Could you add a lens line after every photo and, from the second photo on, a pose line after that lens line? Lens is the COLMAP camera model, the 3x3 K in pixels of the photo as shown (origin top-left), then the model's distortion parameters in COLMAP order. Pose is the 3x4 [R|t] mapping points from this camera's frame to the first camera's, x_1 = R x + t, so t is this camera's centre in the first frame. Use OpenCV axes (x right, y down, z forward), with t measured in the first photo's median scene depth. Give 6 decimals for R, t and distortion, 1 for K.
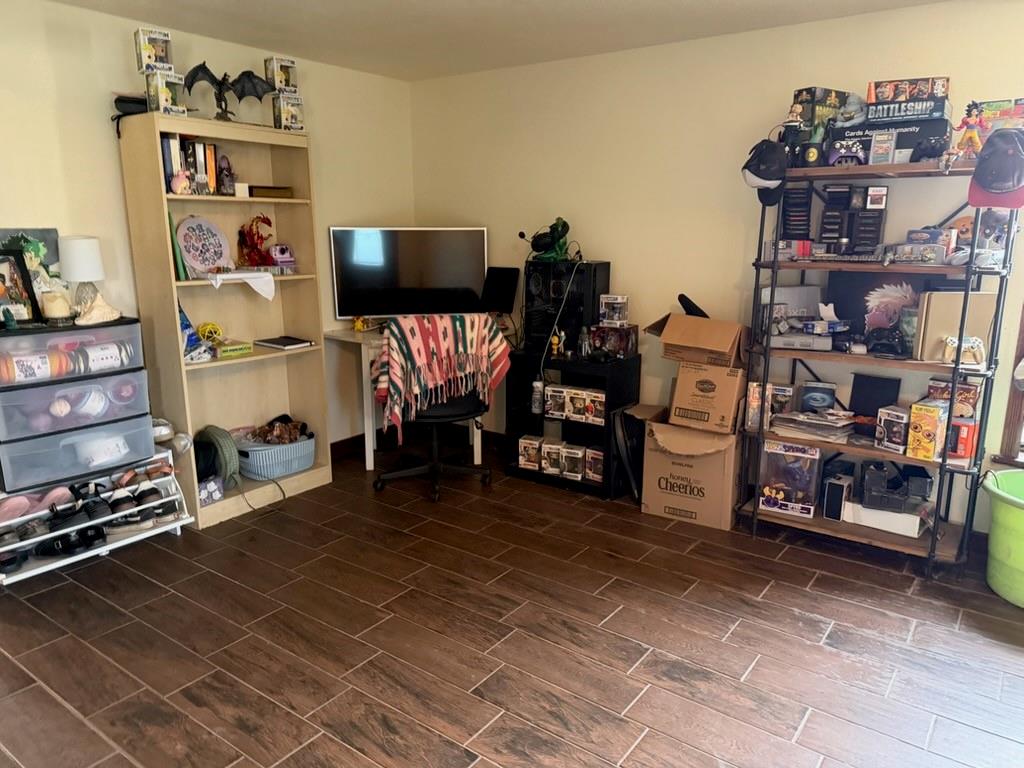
lens RADIAL K [[733.6, 0, 515.0], [0, 733.6, 383.2], [0, 0, 1]] dist [-0.032904, -0.003378]
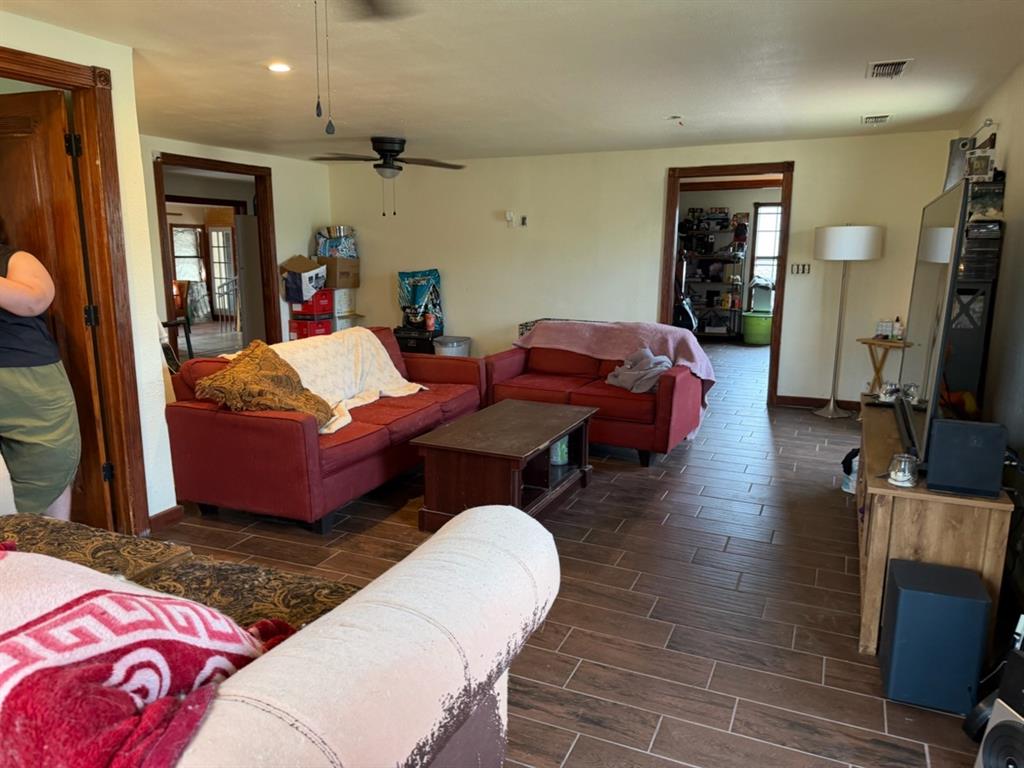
lens RADIAL K [[733.6, 0, 509.7], [0, 733.6, 386.2], [0, 0, 1]] dist [-0.032904, -0.003378]
pose [[0.976948, -0.038102, 0.210050, -1.275684], [0.039498, 0.999217, -0.002454, 0.446464], [-0.209792, 0.010694, 0.977687, -2.338209]]
